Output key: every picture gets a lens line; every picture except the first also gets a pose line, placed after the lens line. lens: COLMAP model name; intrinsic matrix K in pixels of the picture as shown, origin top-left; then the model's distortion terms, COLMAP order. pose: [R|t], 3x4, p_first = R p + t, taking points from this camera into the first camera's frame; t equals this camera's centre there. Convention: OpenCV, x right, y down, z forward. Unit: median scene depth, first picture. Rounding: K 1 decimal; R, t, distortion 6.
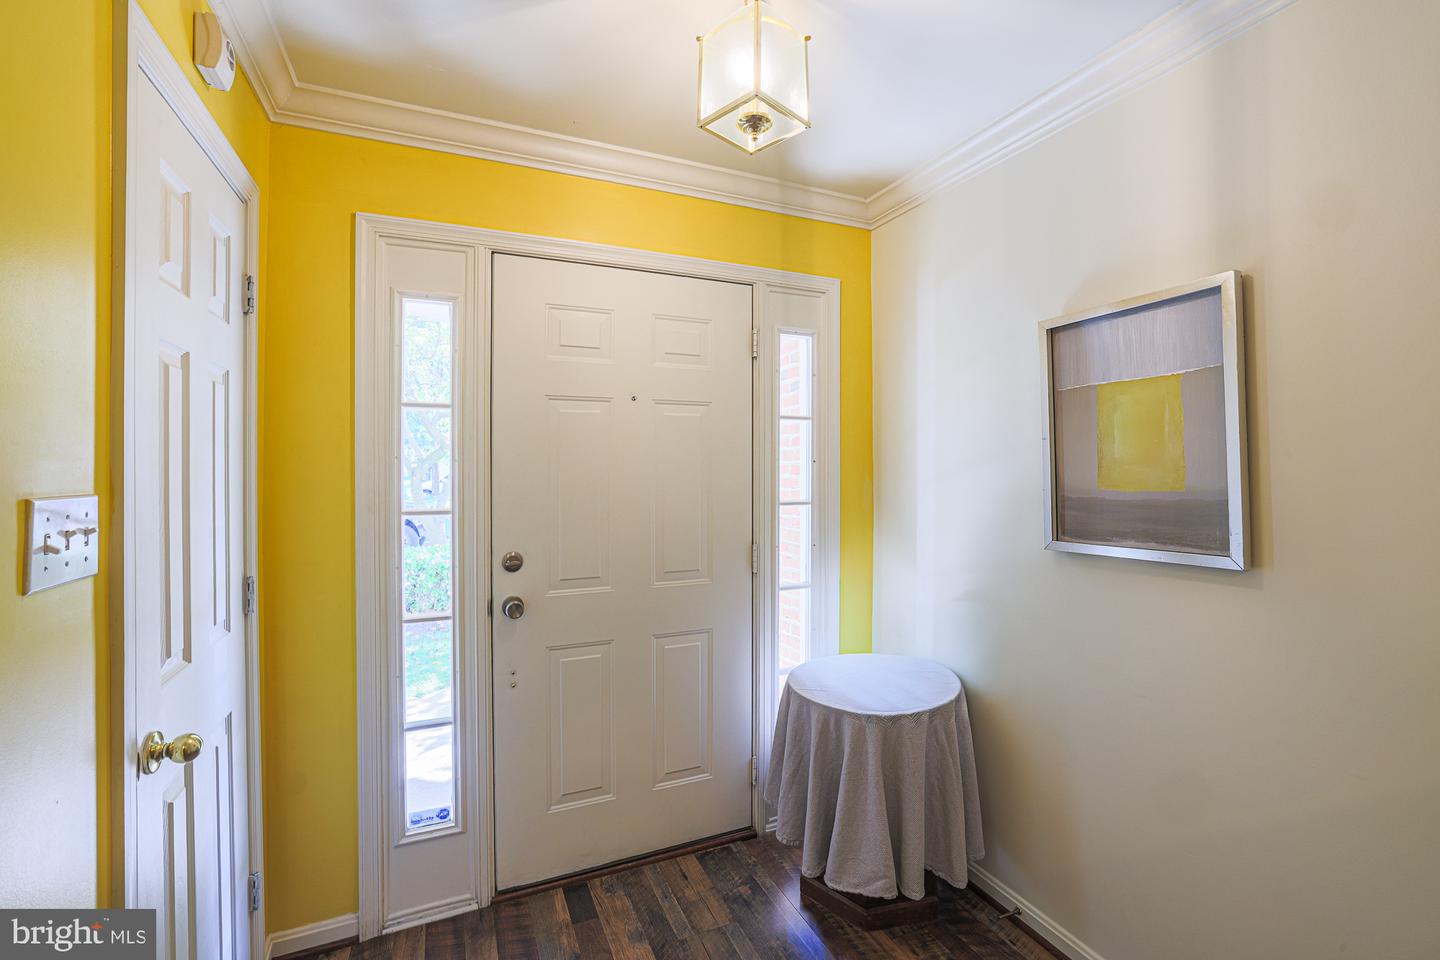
lens RADIAL K [[610.7, 0, 712.8], [0, 610.7, 474.1], [0, 0, 1]] dist [-0.012467, 0.000495]
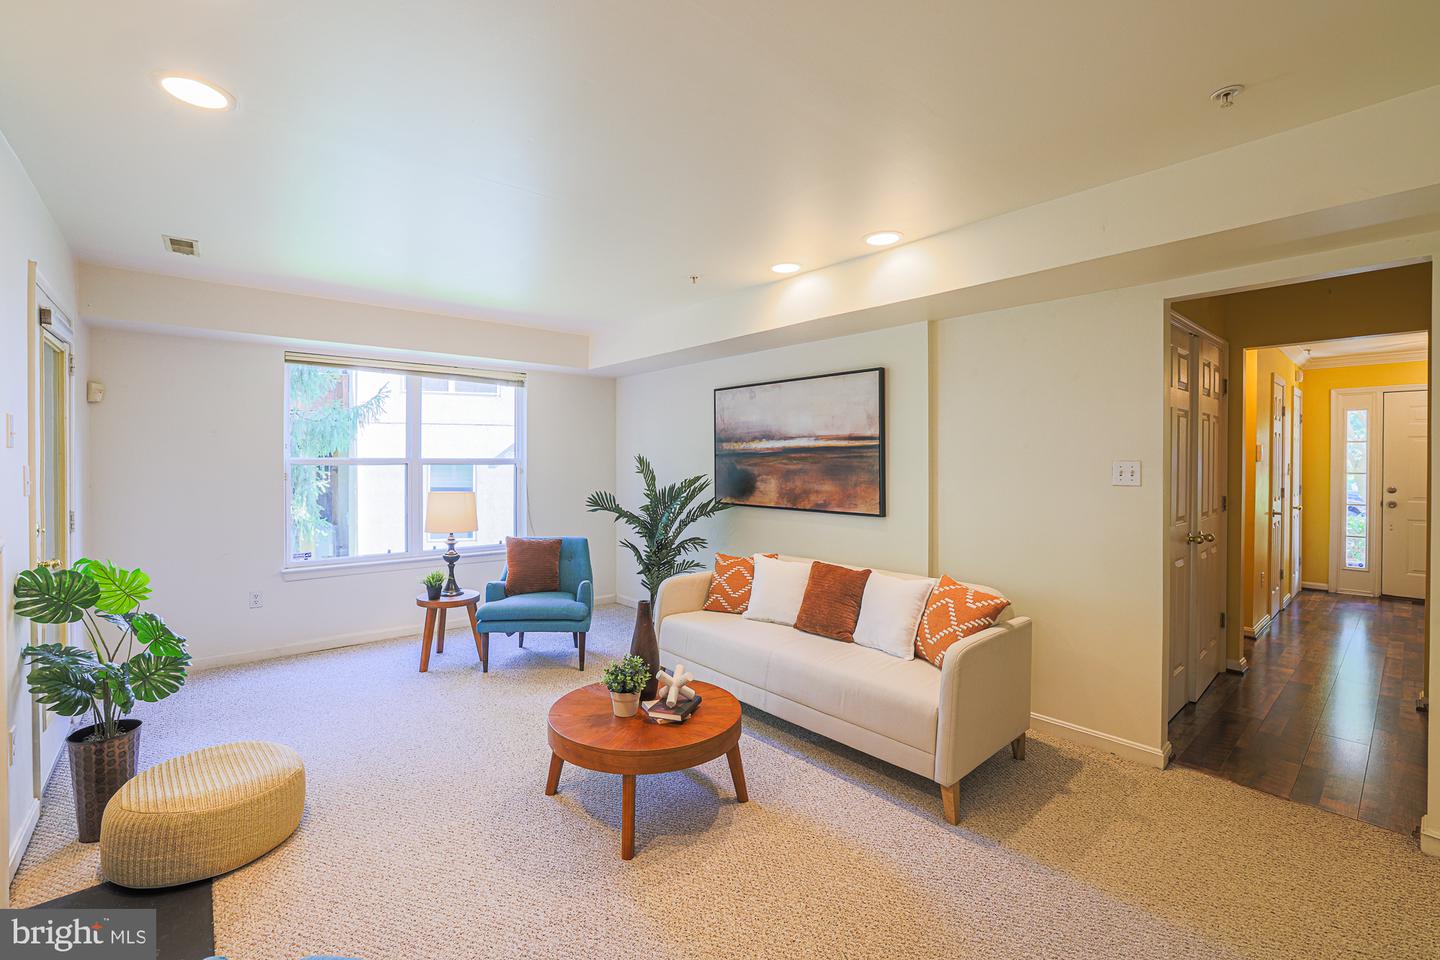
lens RADIAL K [[610.7, 0, 712.8], [0, 610.7, 466.2], [0, 0, 1]] dist [-0.012467, 0.000495]
pose [[0.301780, 0.013977, -0.953275, 1.582397], [-0.000653, 0.999895, 0.014454, -0.019244], [0.953377, -0.003739, 0.301758, -3.295864]]
